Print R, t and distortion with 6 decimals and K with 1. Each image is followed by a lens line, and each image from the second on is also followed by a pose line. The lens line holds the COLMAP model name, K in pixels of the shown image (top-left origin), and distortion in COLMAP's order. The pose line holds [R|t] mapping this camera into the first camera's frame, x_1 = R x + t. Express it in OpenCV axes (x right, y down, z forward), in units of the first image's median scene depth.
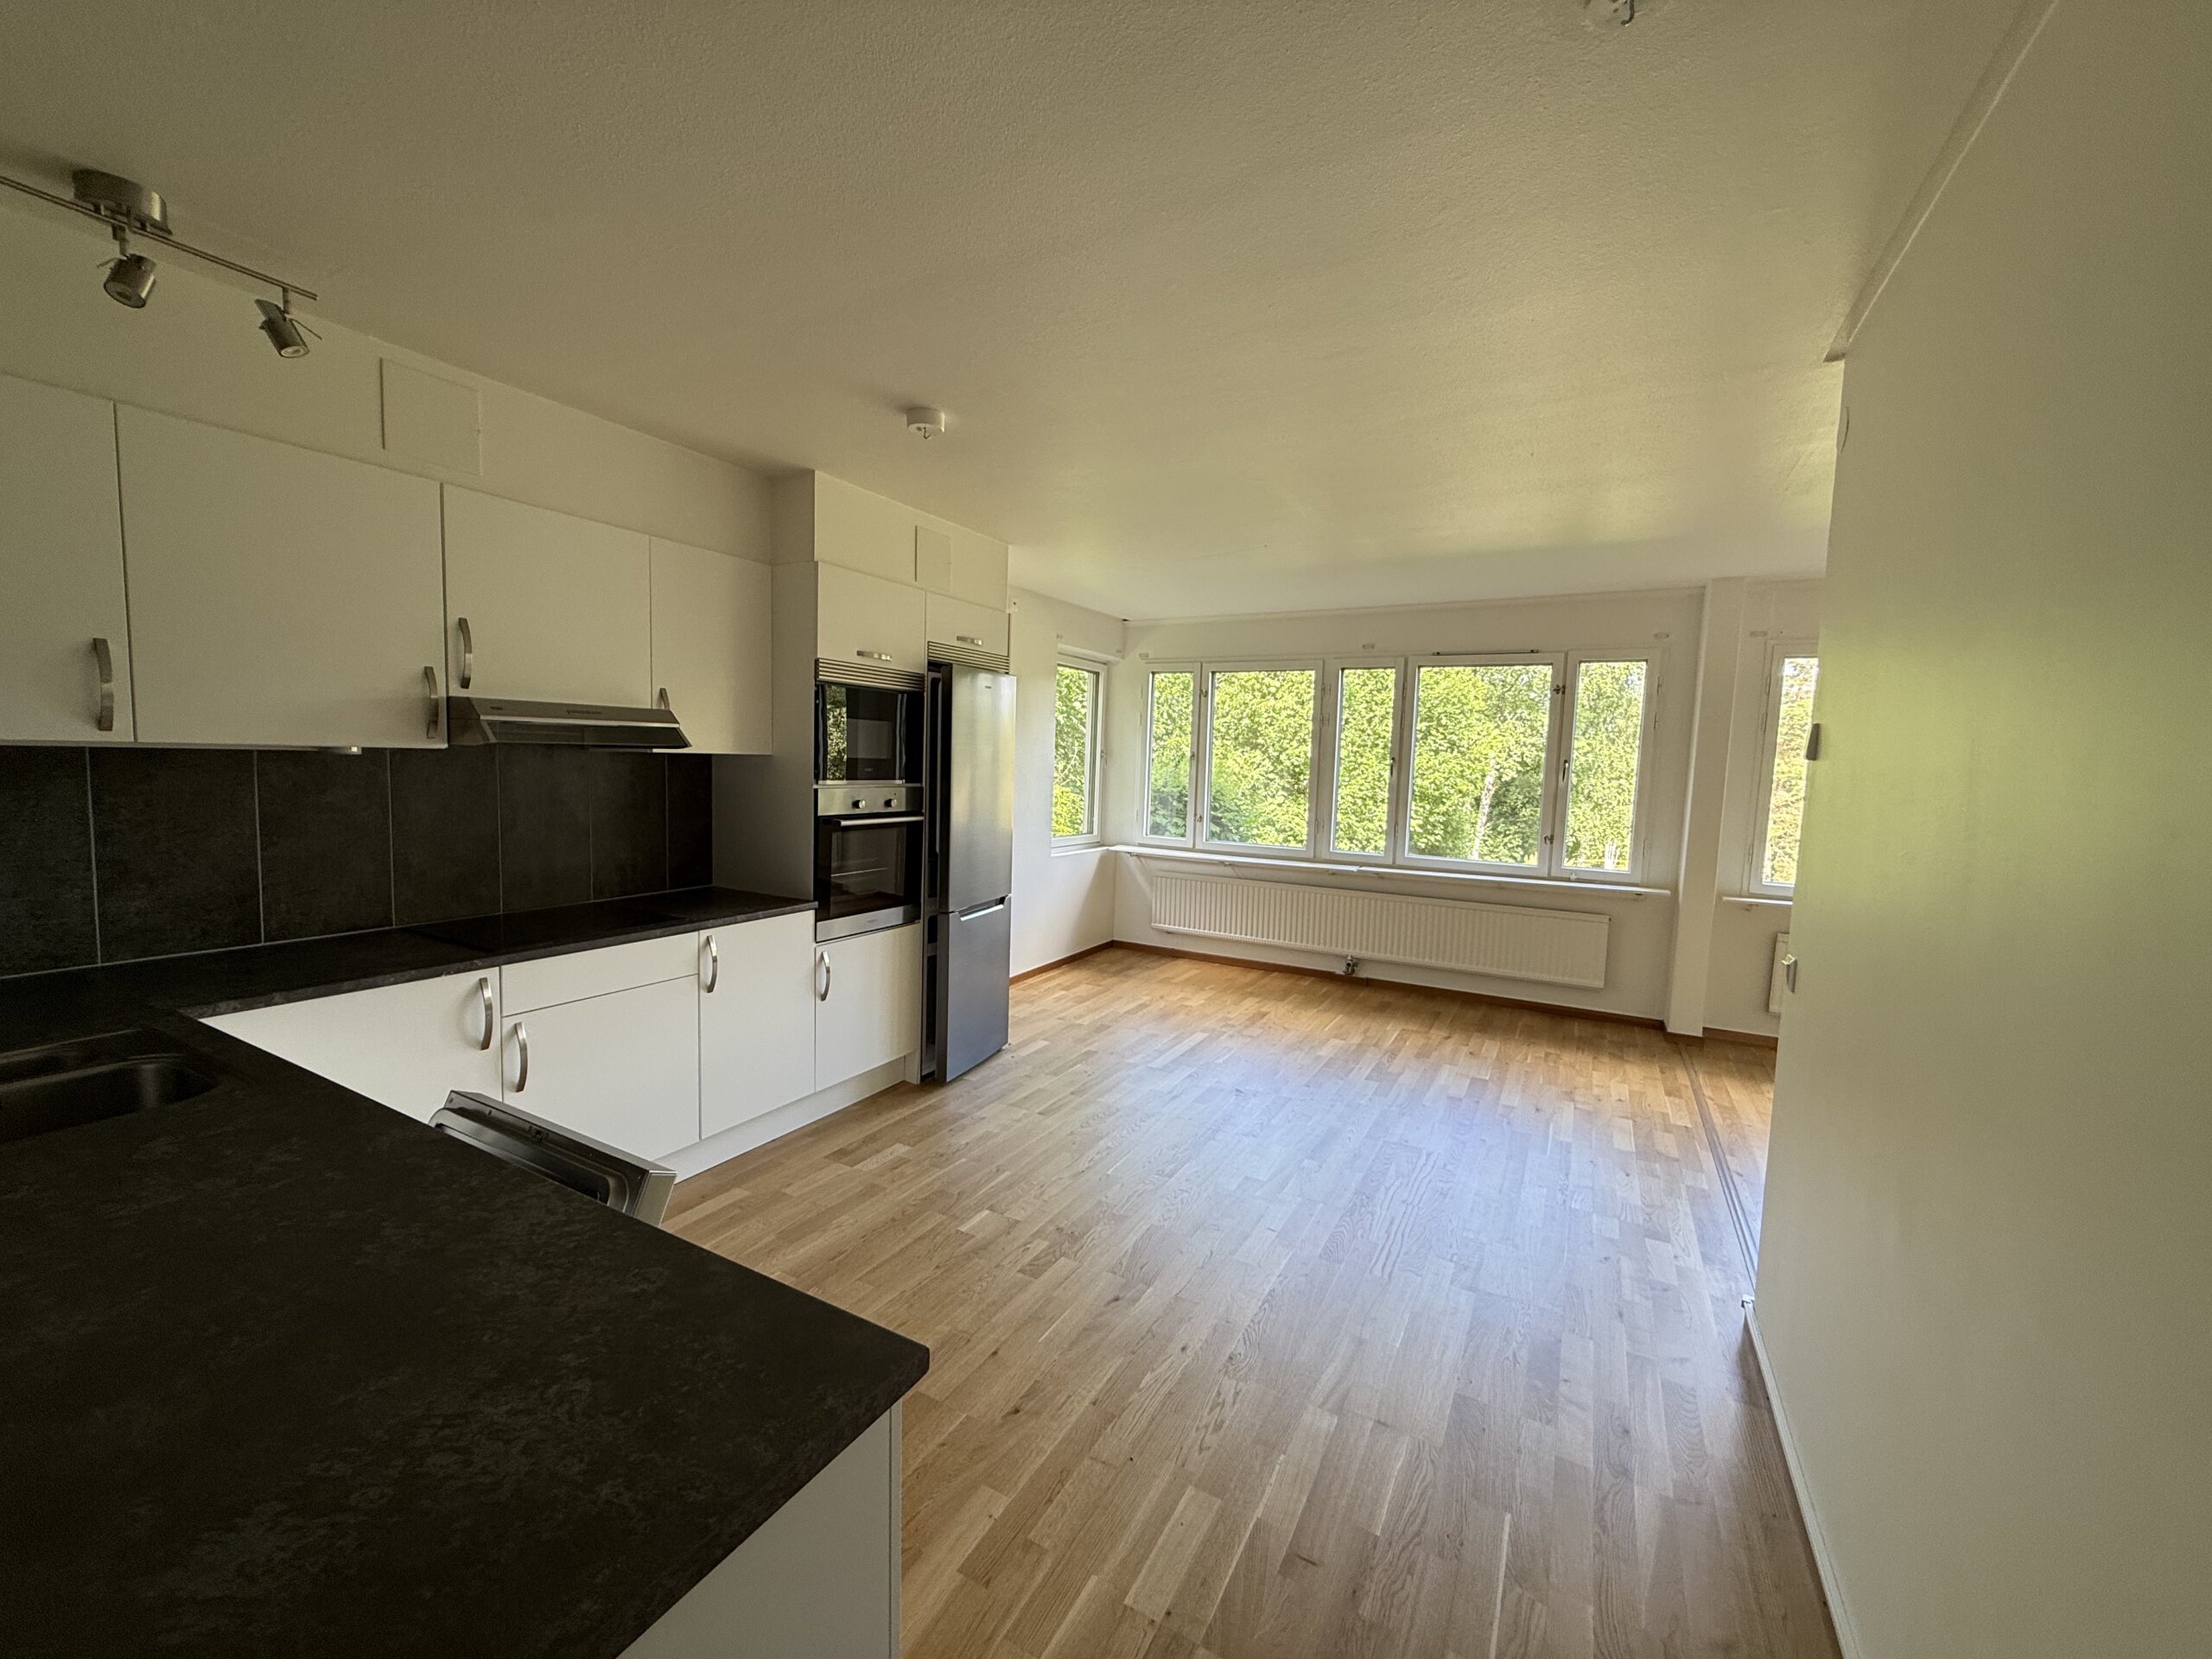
lens RADIAL K [[878.8, 0, 1098.9], [0, 878.8, 831.7], [0, 0, 1]] dist [0.000536, 0.000396]
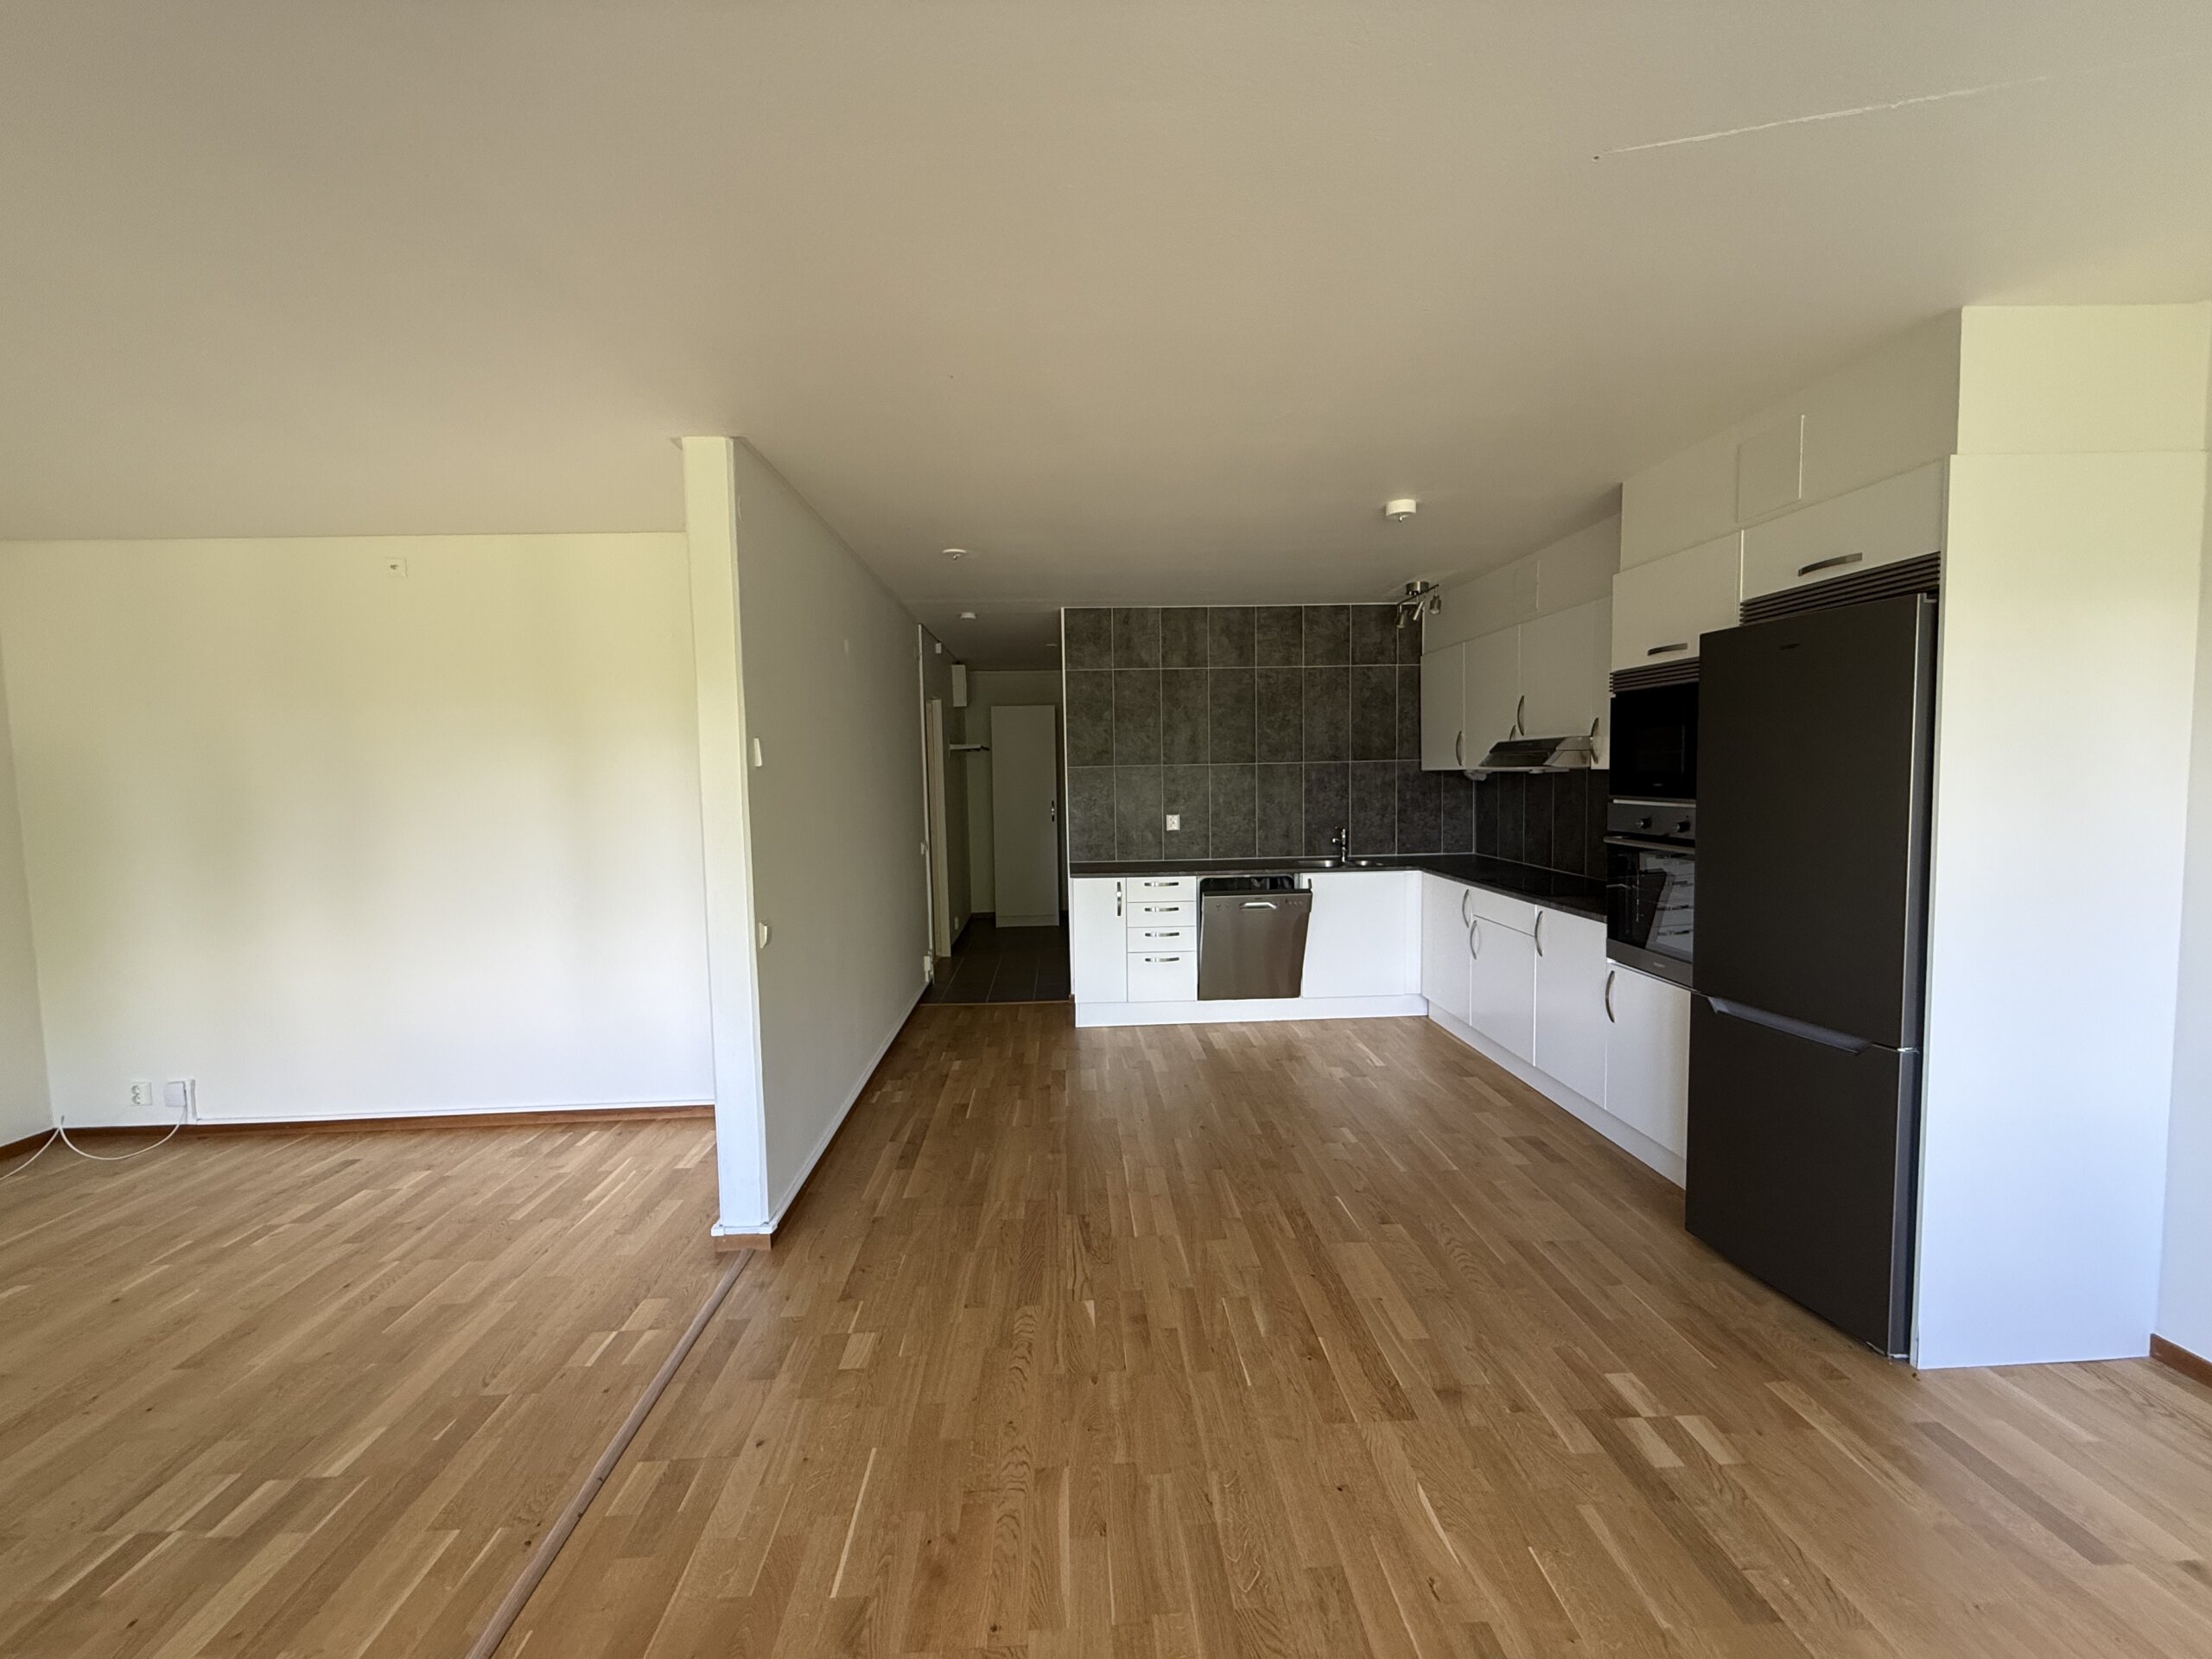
lens RADIAL K [[878.8, 0, 1098.9], [0, 878.8, 831.7], [0, 0, 1]] dist [0.000536, 0.000396]
pose [[-0.857985, 0.025115, -0.513060, 0.659379], [-0.044611, 0.991387, 0.123133, -0.108724], [0.511733, 0.128534, -0.849475, 1.491707]]
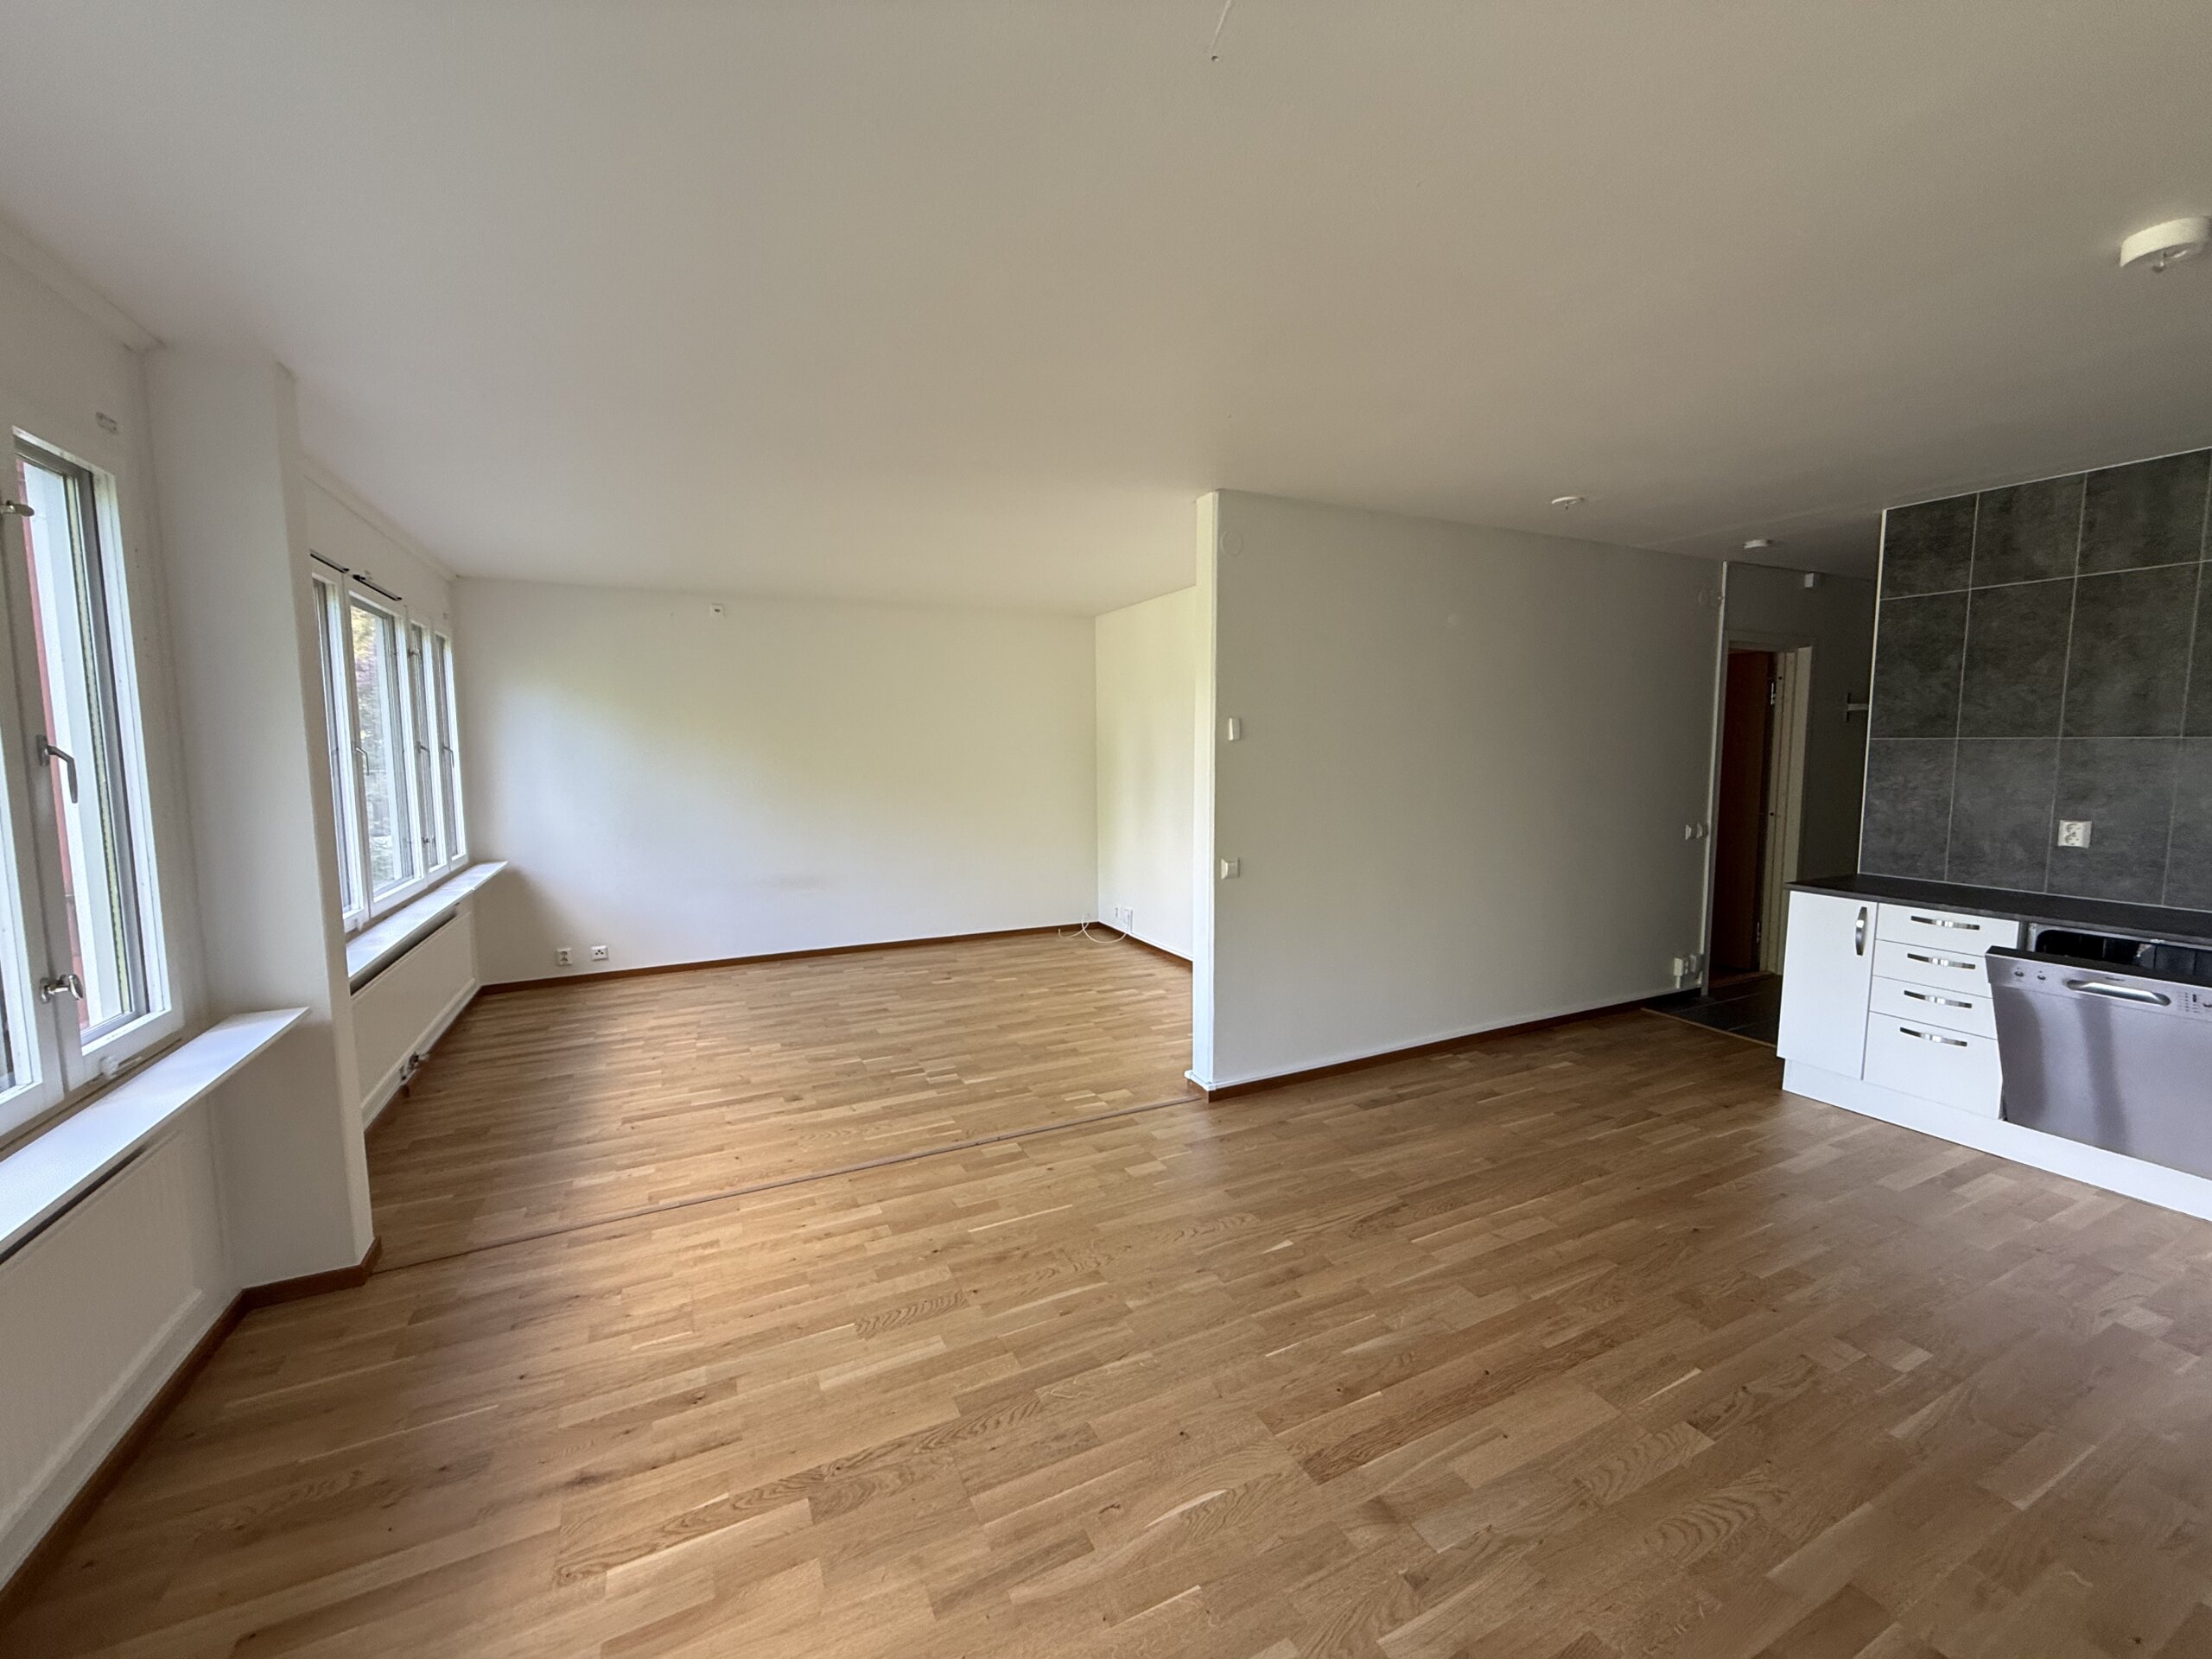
lens RADIAL K [[878.8, 0, 1098.9], [0, 878.8, 831.7], [0, 0, 1]] dist [0.000536, 0.000396]
pose [[-0.812960, -0.082060, 0.576509, 0.034530], [0.028799, 0.983144, 0.180552, -0.140479], [-0.581607, 0.163385, -0.796893, 1.583305]]
